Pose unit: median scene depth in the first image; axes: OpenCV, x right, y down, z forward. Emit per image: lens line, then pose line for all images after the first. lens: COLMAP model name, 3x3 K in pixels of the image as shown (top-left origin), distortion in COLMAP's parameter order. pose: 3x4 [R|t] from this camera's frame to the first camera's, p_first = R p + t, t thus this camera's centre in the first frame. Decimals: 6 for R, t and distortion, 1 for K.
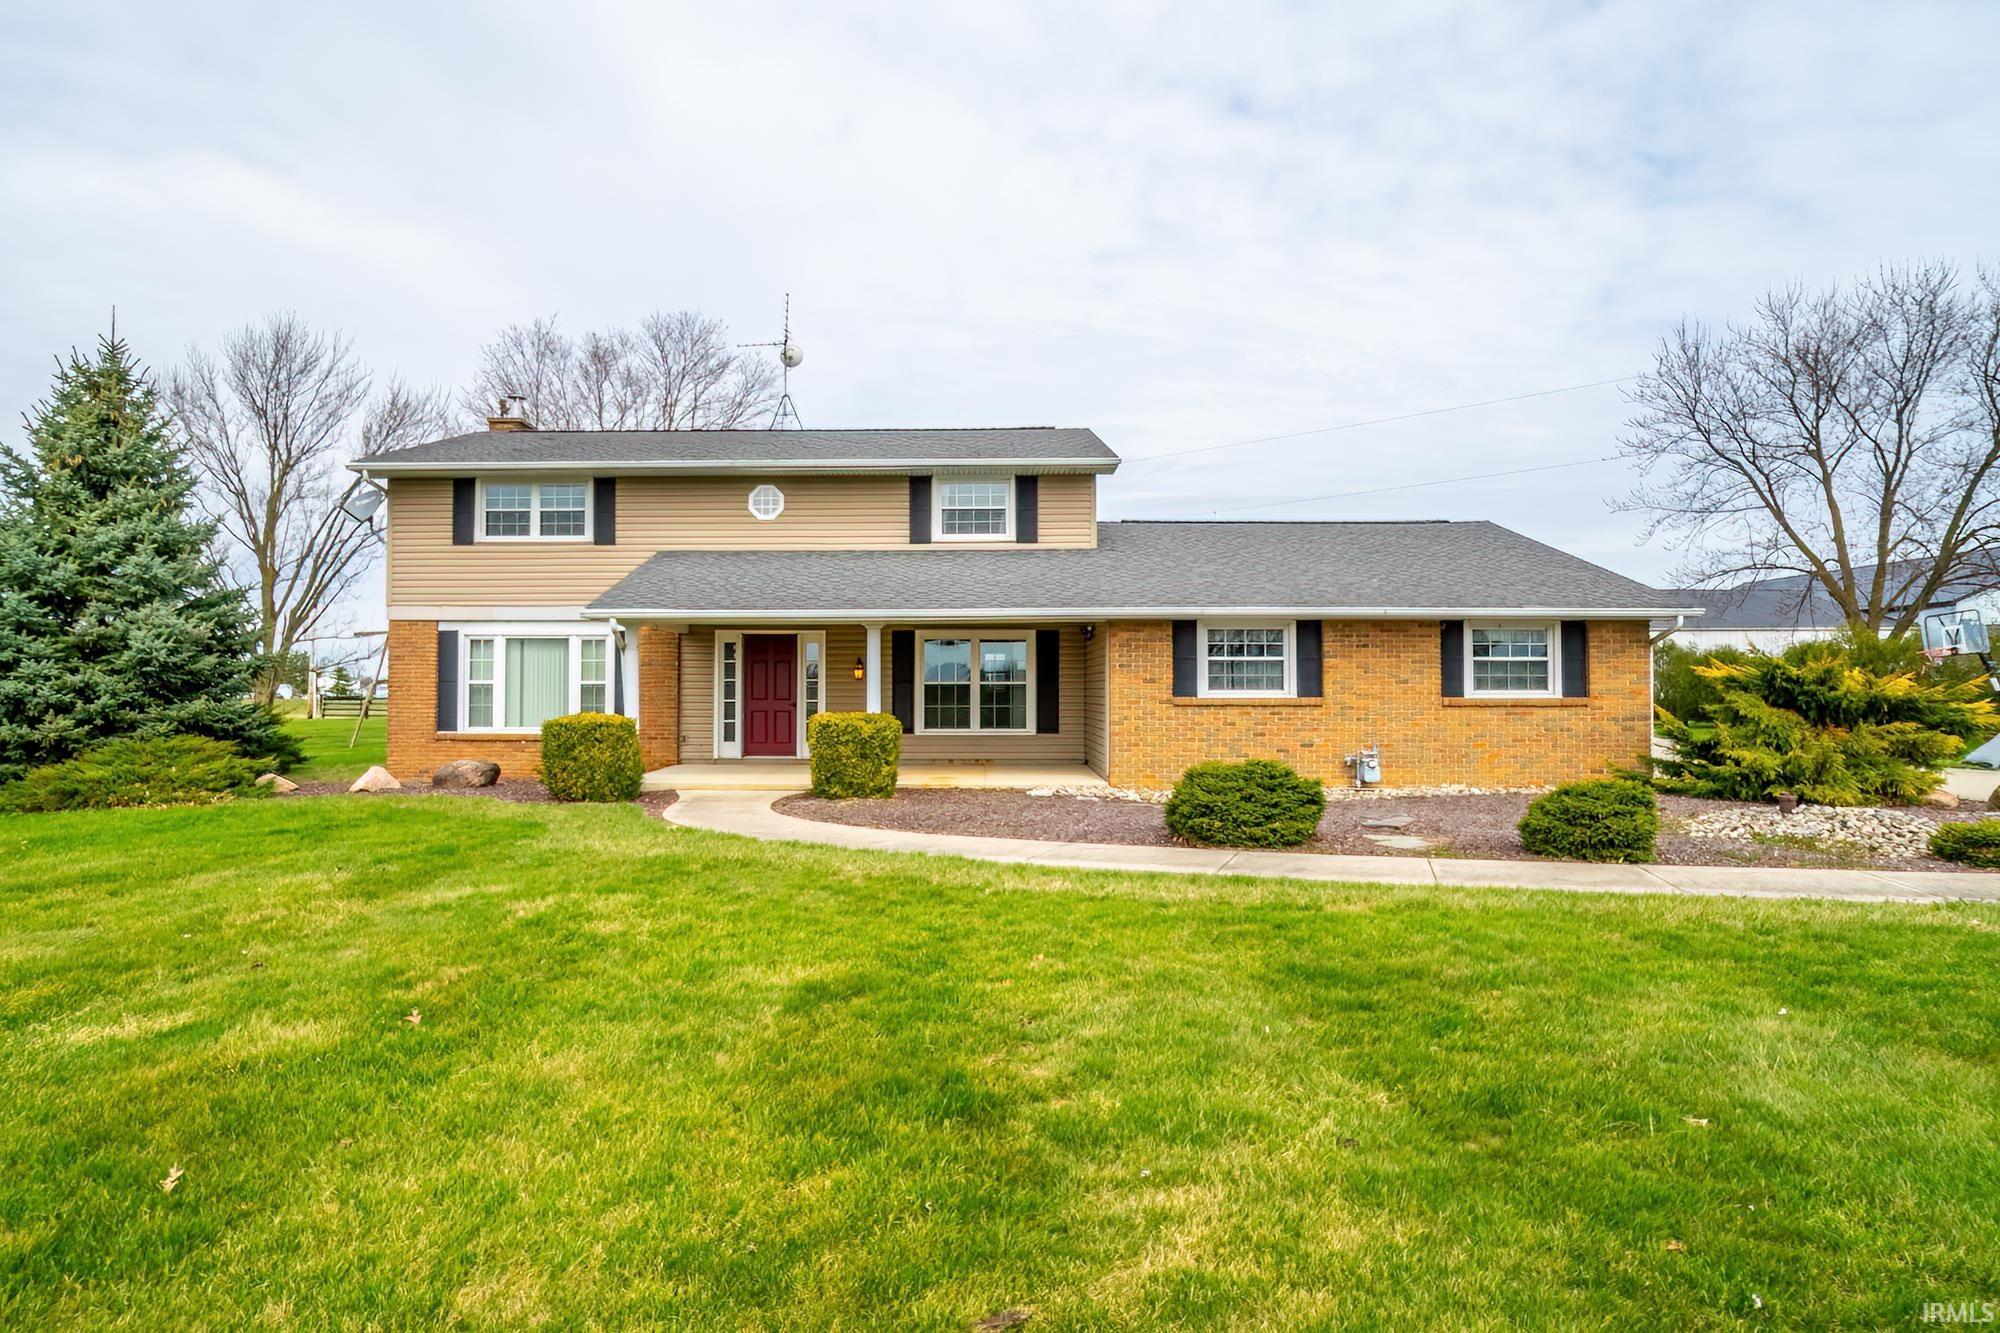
lens RADIAL K [[1145.3, 0, 1000.0], [0, 1145.3, 663.6], [0, 0, 1]] dist [-0.036567, 0.000608]
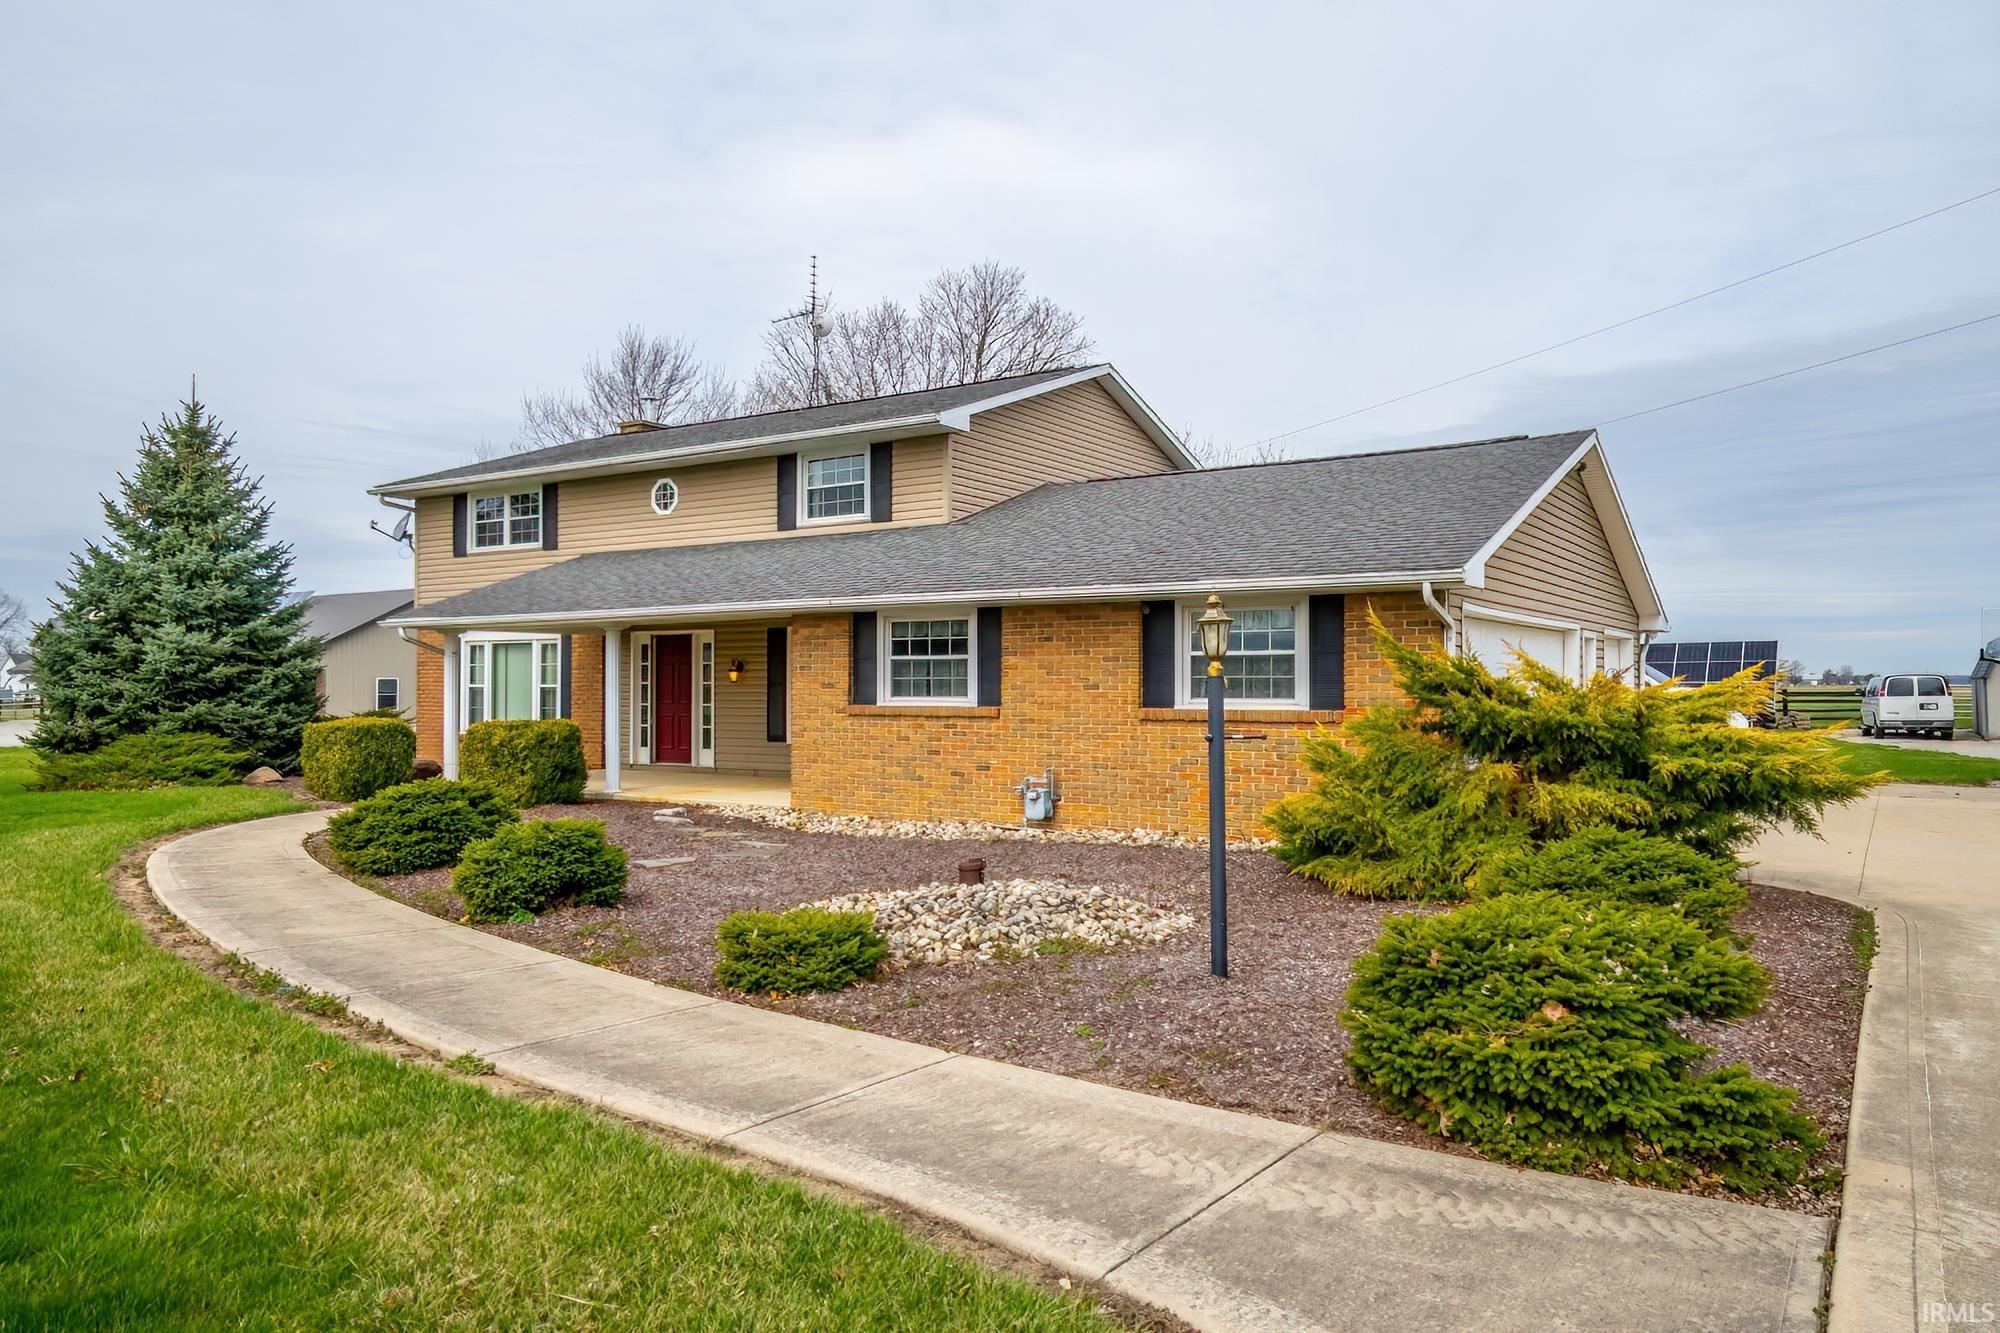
lens RADIAL K [[1341.6, 0, 996.8], [0, 1341.6, 715.0], [0, 0, 1]] dist [0.010500, -0.000980]
pose [[0.852572, 0.010023, -0.522513, 0.633080], [0.013084, 0.999093, 0.040513, -0.001311], [0.522446, -0.041377, 0.851668, 0.190891]]
